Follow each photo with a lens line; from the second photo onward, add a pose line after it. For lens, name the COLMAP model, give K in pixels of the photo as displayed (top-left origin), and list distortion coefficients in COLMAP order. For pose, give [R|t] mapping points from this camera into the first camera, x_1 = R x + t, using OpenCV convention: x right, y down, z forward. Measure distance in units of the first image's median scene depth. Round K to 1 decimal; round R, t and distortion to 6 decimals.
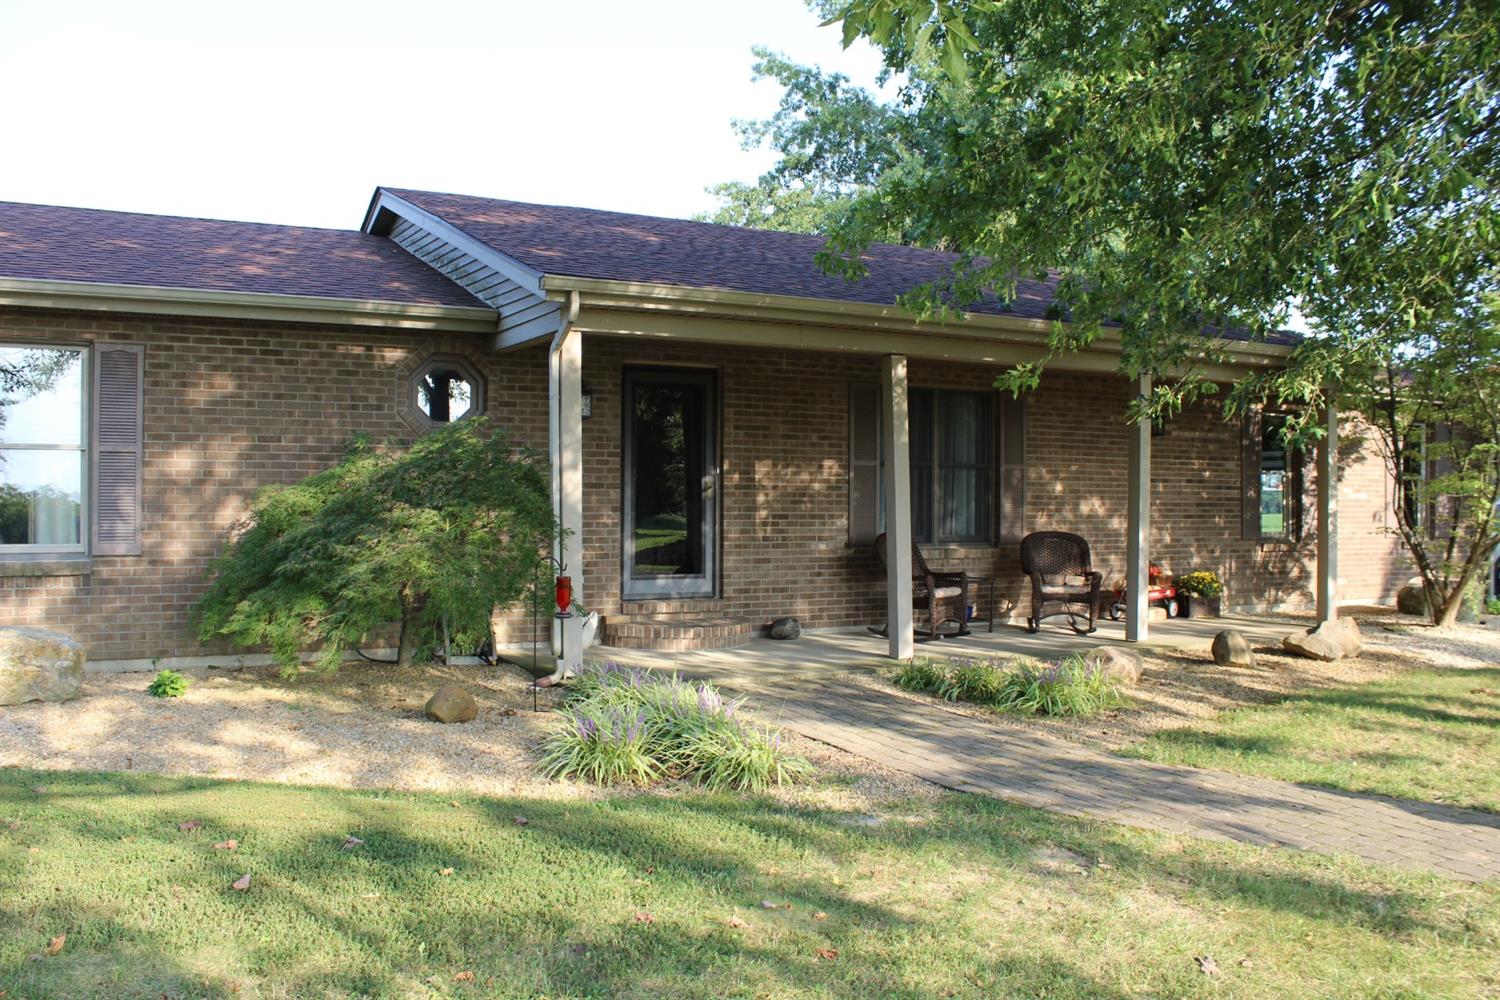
lens RADIAL K [[1250.8, 0, 735.9], [0, 1250.8, 507.0], [0, 0, 1]] dist [-0.166961, 0.150475]
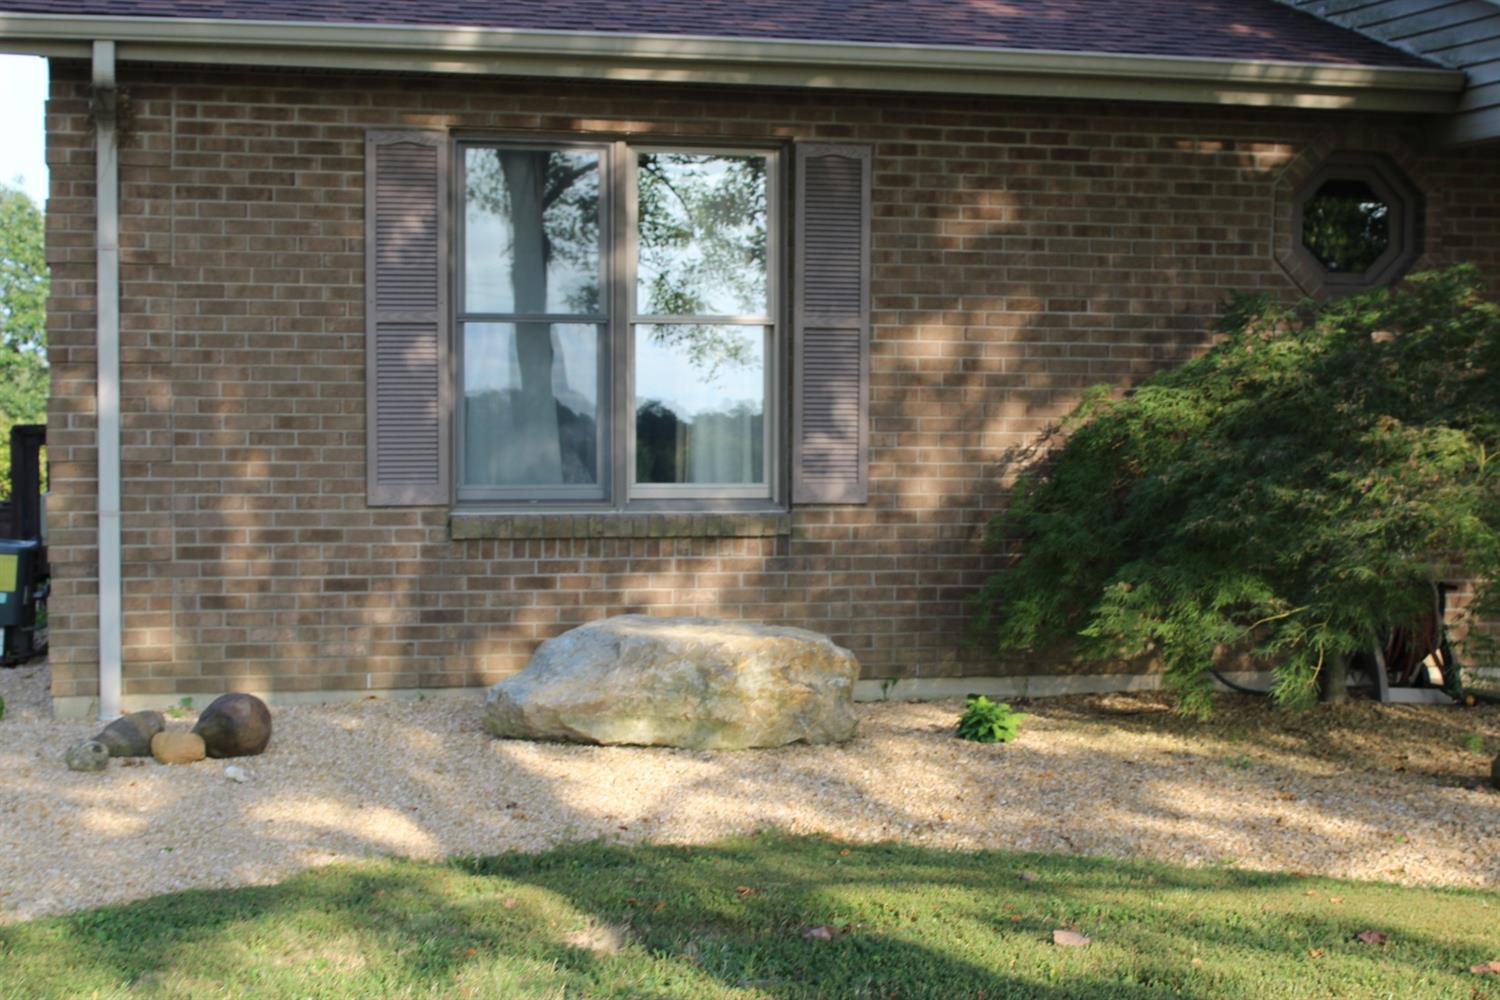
lens RADIAL K [[2431.8, 0, 727.0], [0, 2431.8, 478.8], [0, 0, 1]] dist [-0.031452, 0.124872]
pose [[0.969167, 0.009717, -0.246212, -0.214358], [-0.004103, 0.999720, 0.023304, 0.000400], [0.246369, -0.021575, 0.968936, -0.130241]]
